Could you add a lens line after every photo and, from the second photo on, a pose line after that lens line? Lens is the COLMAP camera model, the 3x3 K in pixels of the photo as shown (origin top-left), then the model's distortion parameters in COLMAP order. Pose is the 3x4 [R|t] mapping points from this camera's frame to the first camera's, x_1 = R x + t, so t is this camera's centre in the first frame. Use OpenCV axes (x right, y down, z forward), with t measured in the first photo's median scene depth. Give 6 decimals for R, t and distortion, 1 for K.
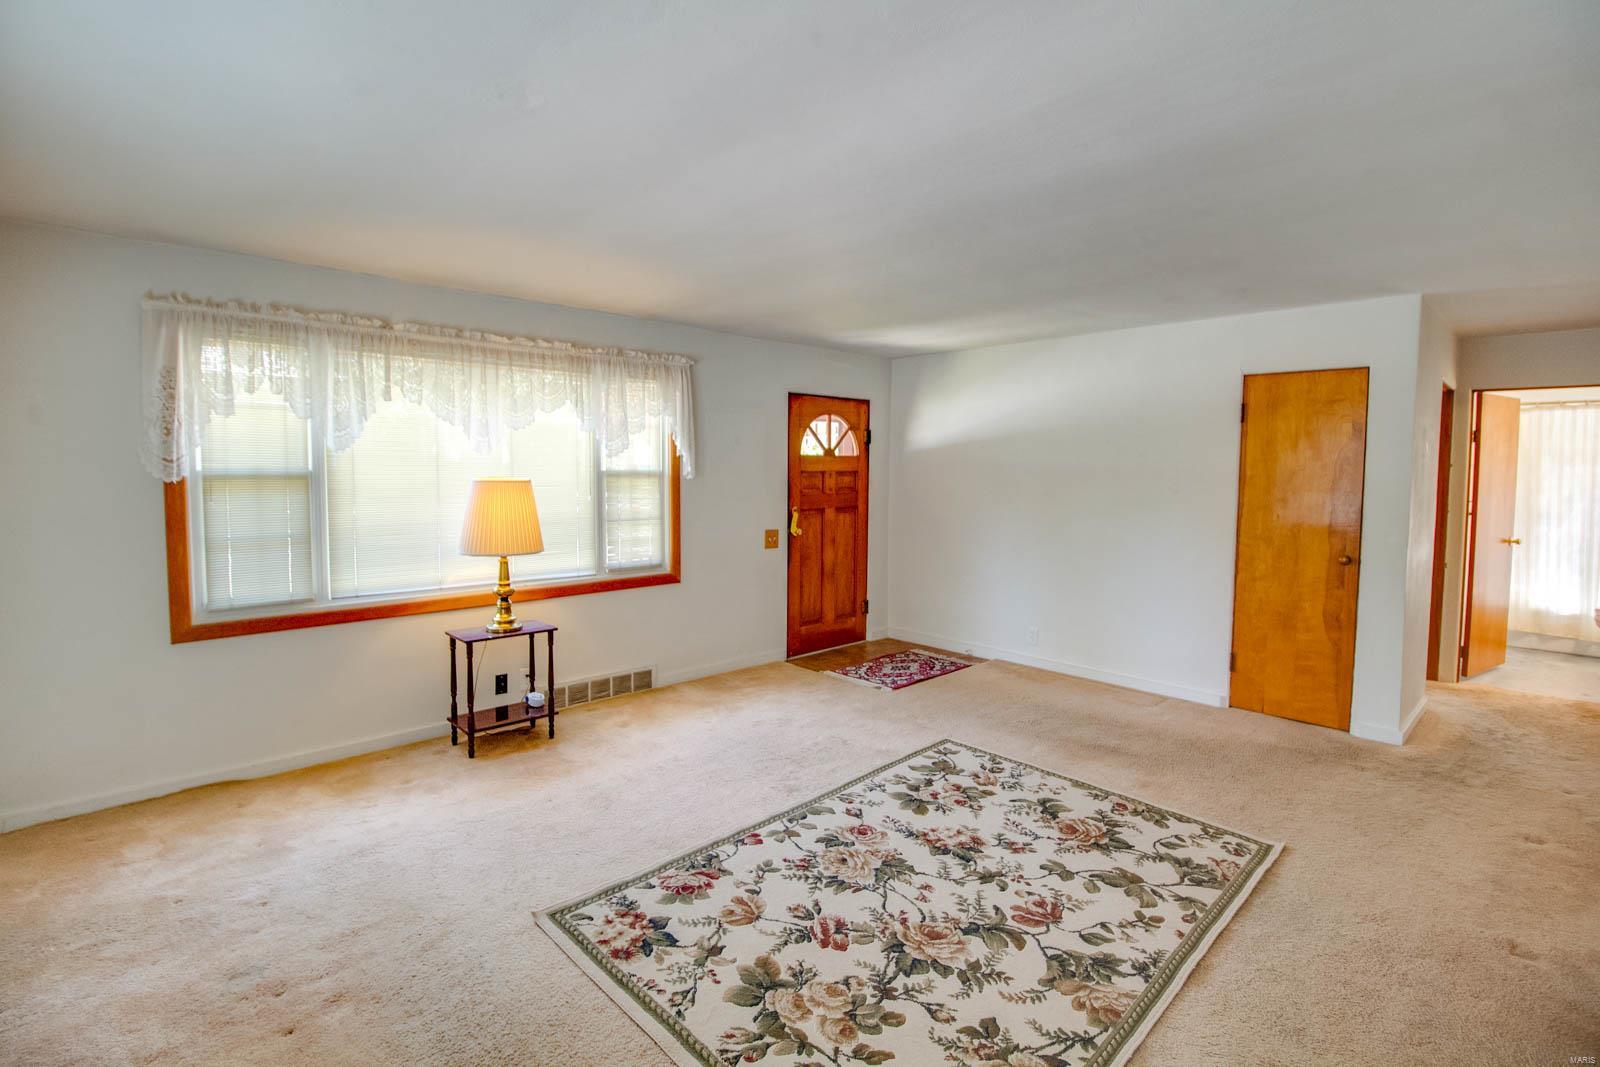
lens RADIAL K [[743.0, 0, 800.0], [0, 743.0, 516.3], [0, 0, 1]] dist [-0.004843, -0.010877]
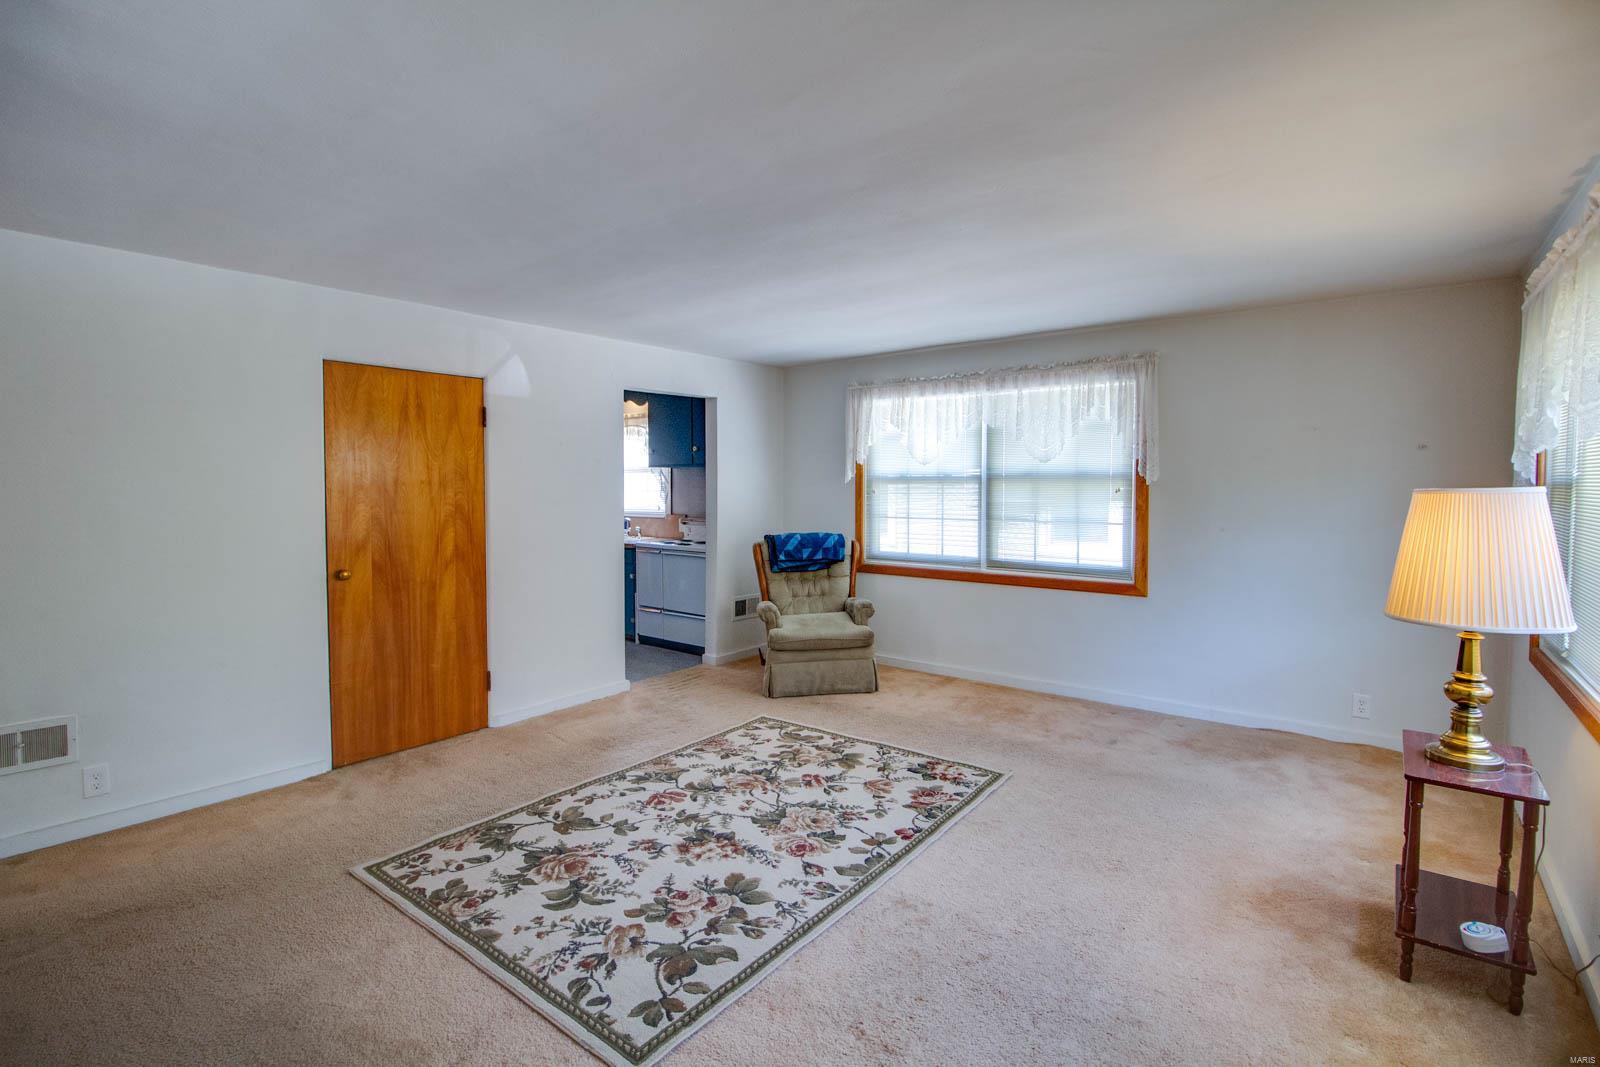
lens RADIAL K [[743.0, 0, 800.0], [0, 743.0, 516.3], [0, 0, 1]] dist [-0.004843, -0.010877]
pose [[-0.990344, -0.000432, -0.138633, 0.232560], [-0.015160, 0.994335, 0.105202, -0.108135], [0.137803, 0.106288, -0.984740, 2.023038]]
